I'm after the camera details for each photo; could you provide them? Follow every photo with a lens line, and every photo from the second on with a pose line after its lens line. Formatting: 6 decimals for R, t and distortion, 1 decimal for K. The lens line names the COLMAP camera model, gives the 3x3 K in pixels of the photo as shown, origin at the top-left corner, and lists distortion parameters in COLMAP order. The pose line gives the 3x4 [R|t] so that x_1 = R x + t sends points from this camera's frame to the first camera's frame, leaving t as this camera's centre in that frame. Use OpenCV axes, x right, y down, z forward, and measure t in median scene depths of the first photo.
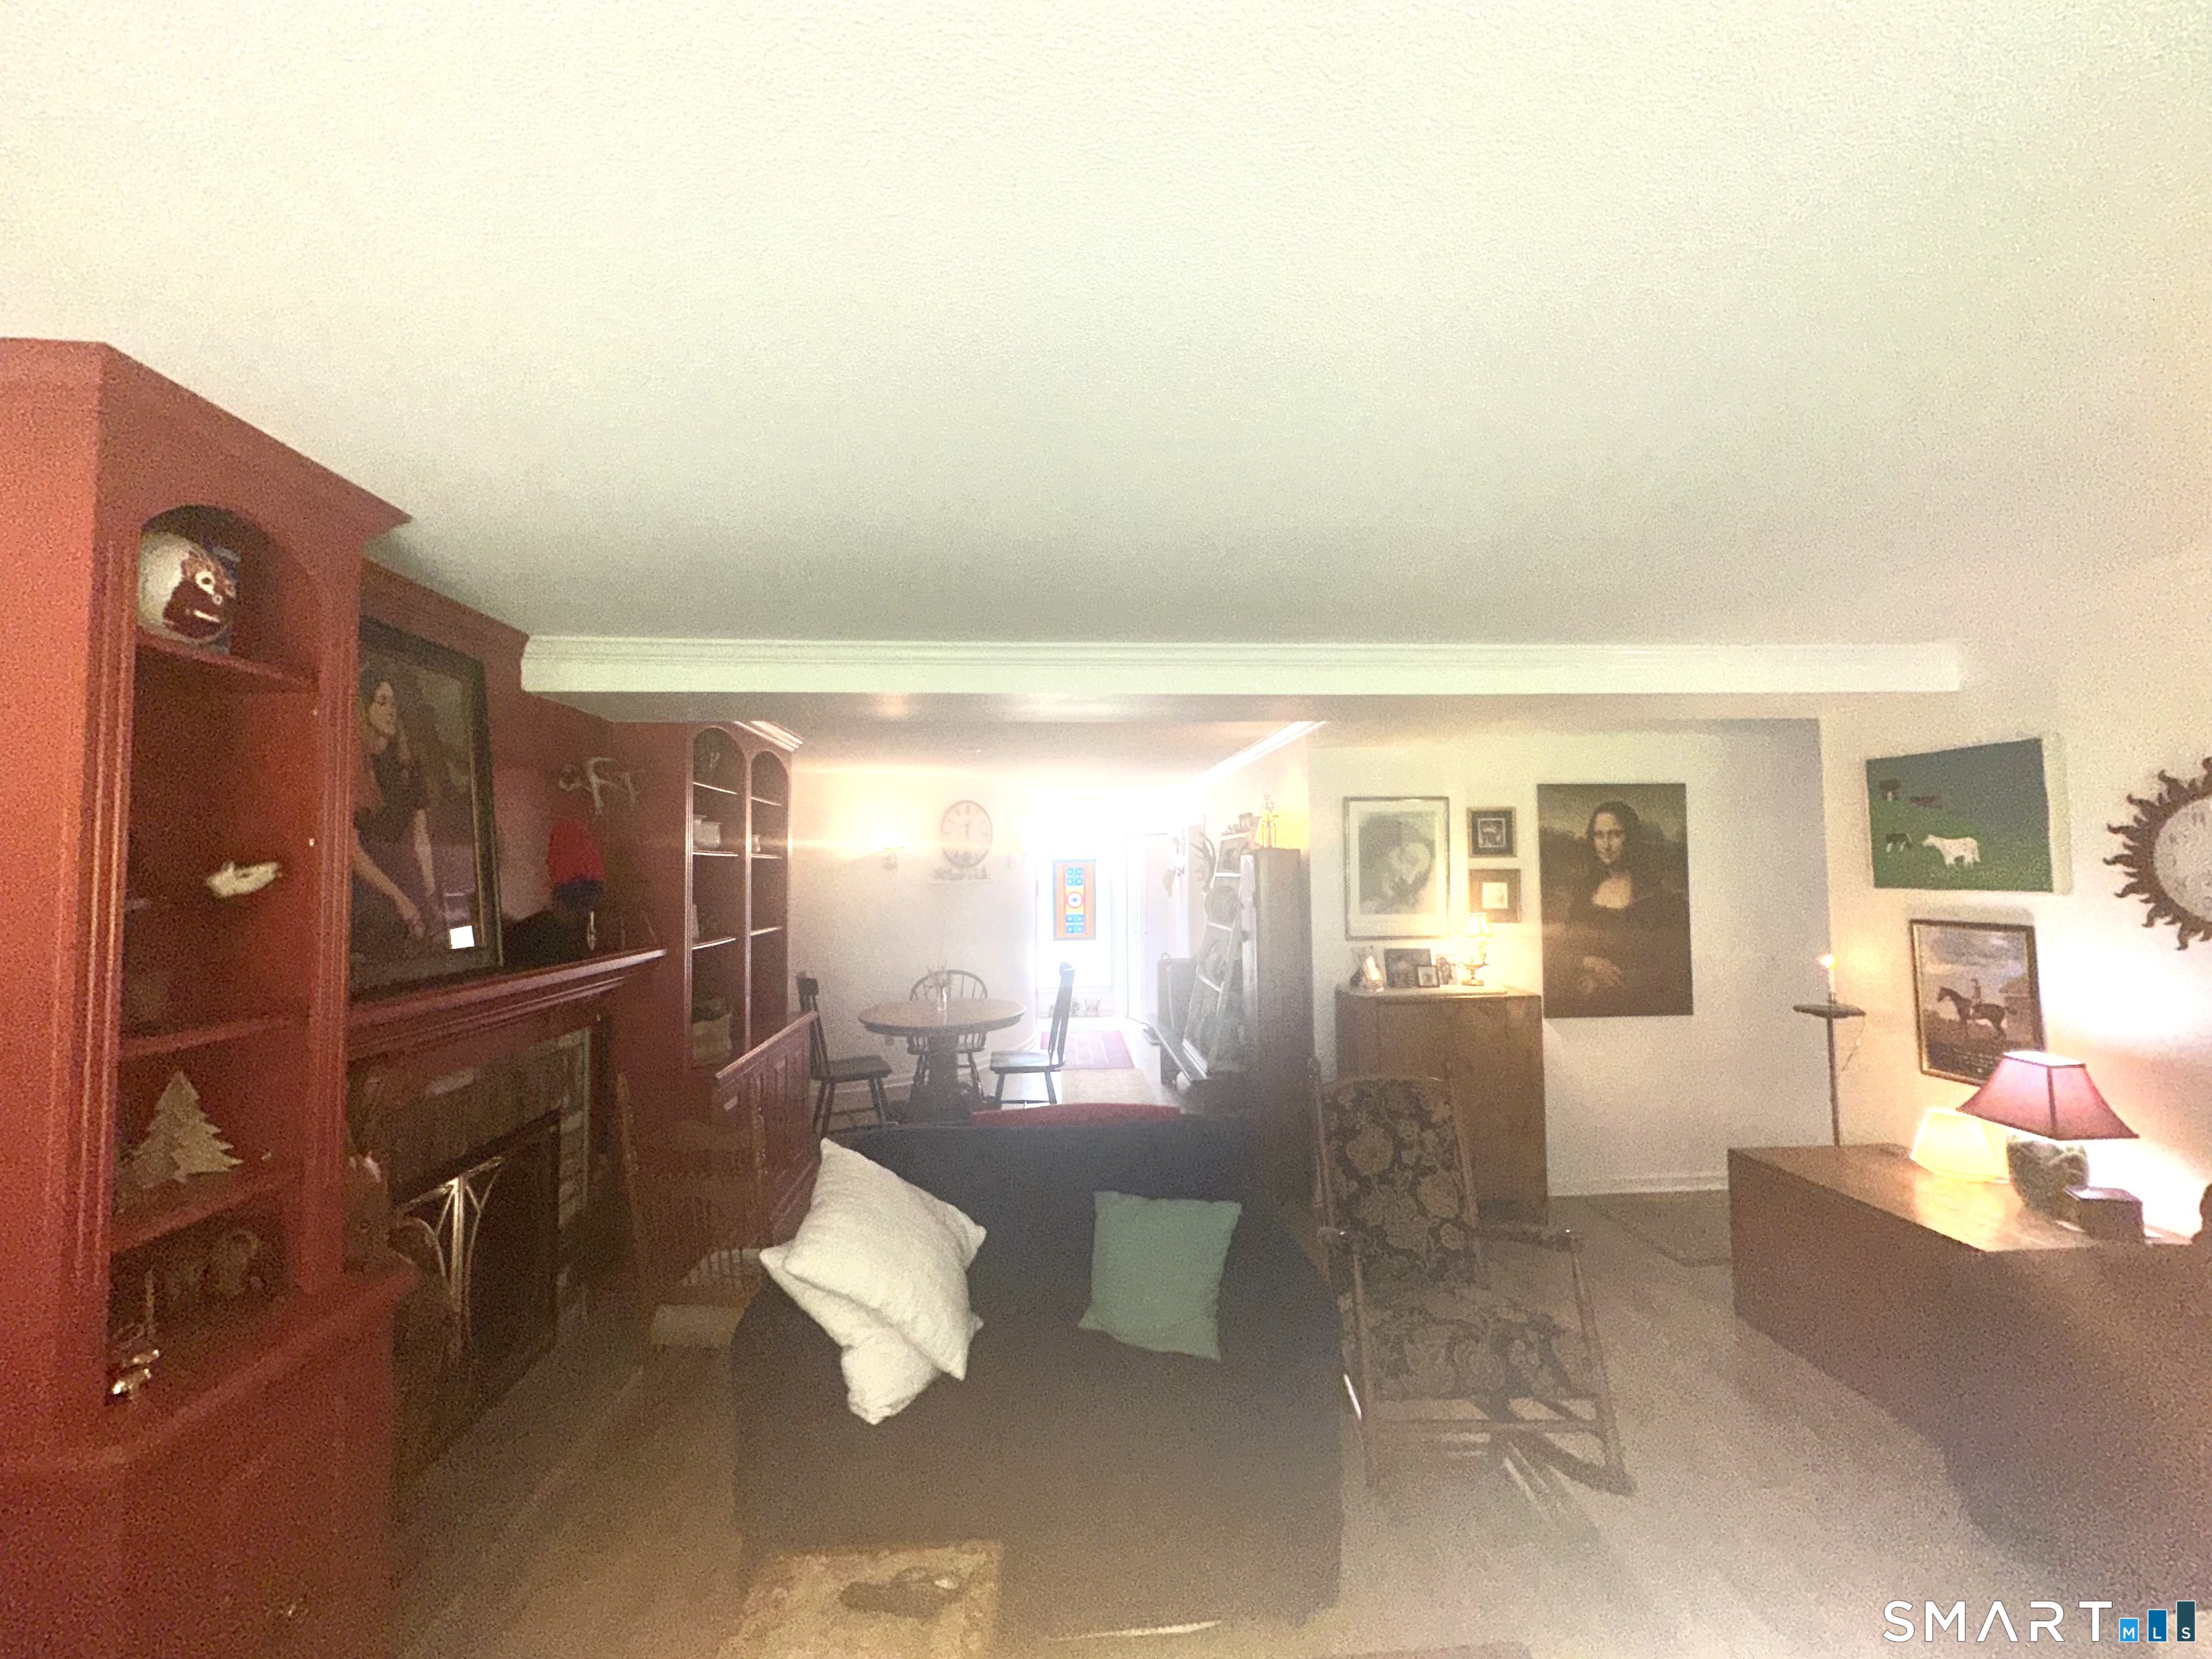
lens RADIAL K [[879.1, 0, 1109.1], [0, 879.1, 827.1], [0, 0, 1]] dist [-0.005075, 0.001157]
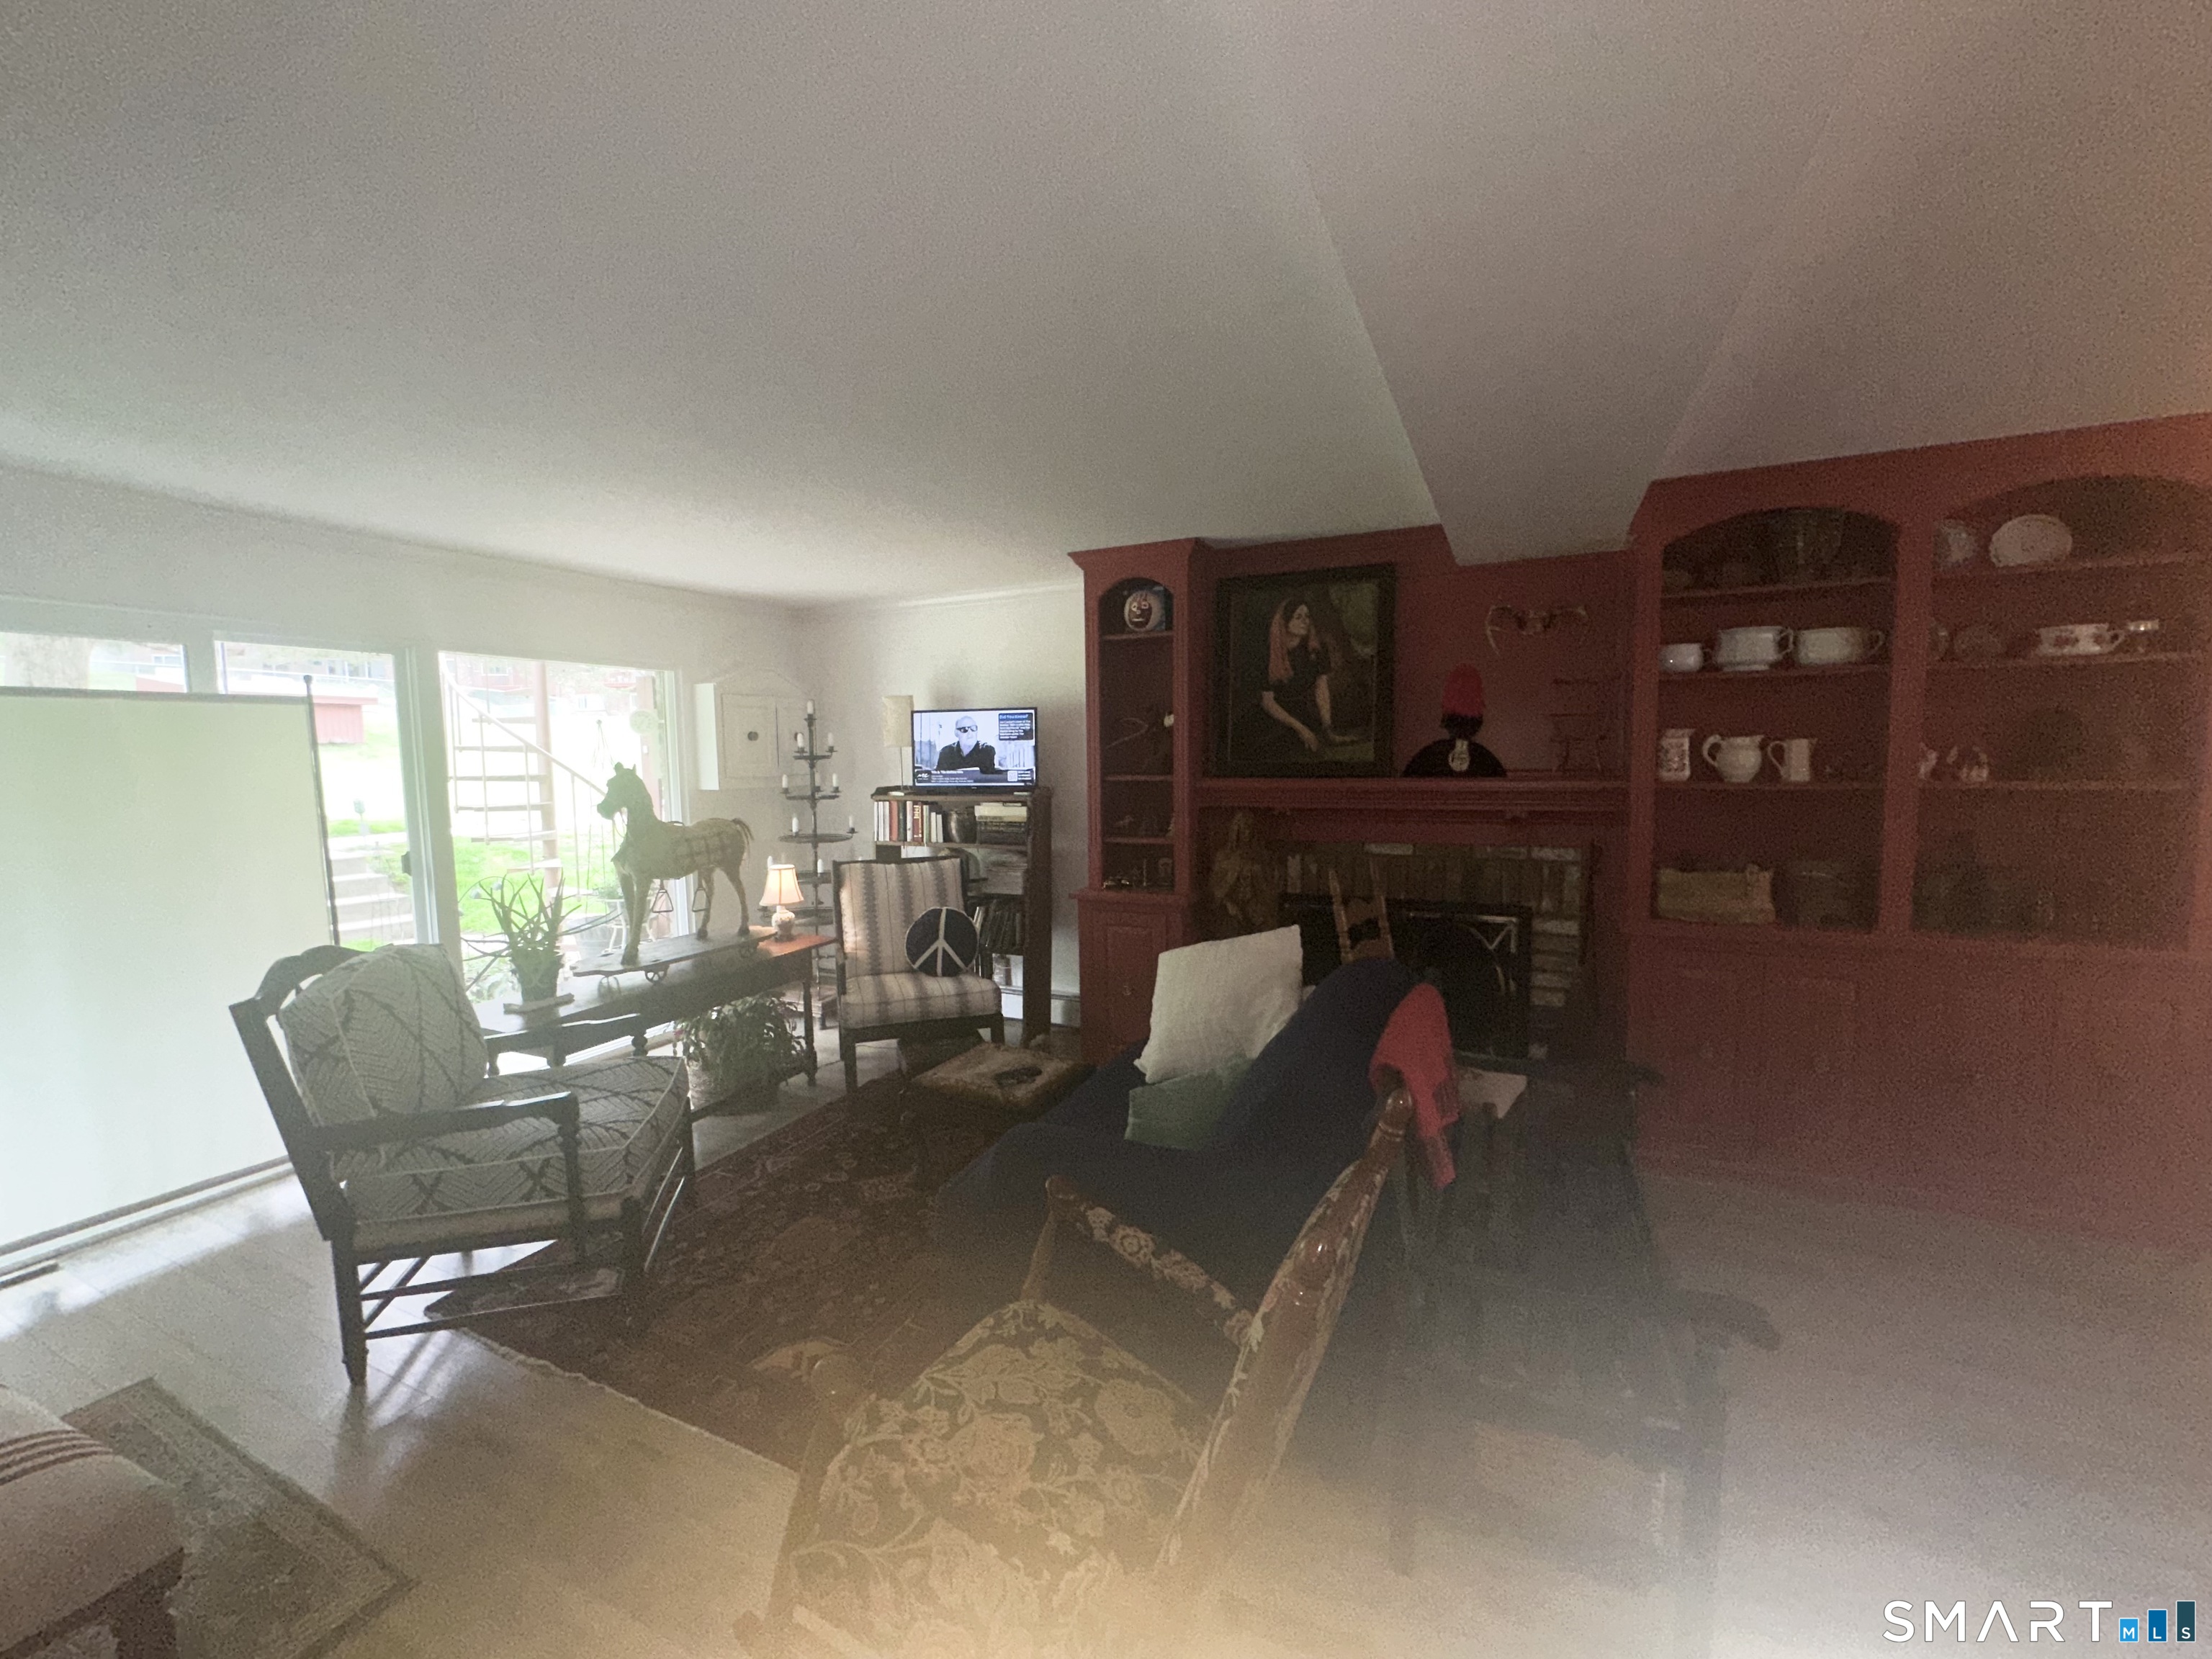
lens RADIAL K [[879.1, 0, 1109.0], [0, 879.1, 827.1], [0, 0, 1]] dist [-0.005075, 0.001157]
pose [[-0.480274, 0.096144, -0.871833, 0.578043], [0.065324, 0.995135, 0.073756, 0.075797], [0.874683, -0.021528, -0.484218, 0.925693]]
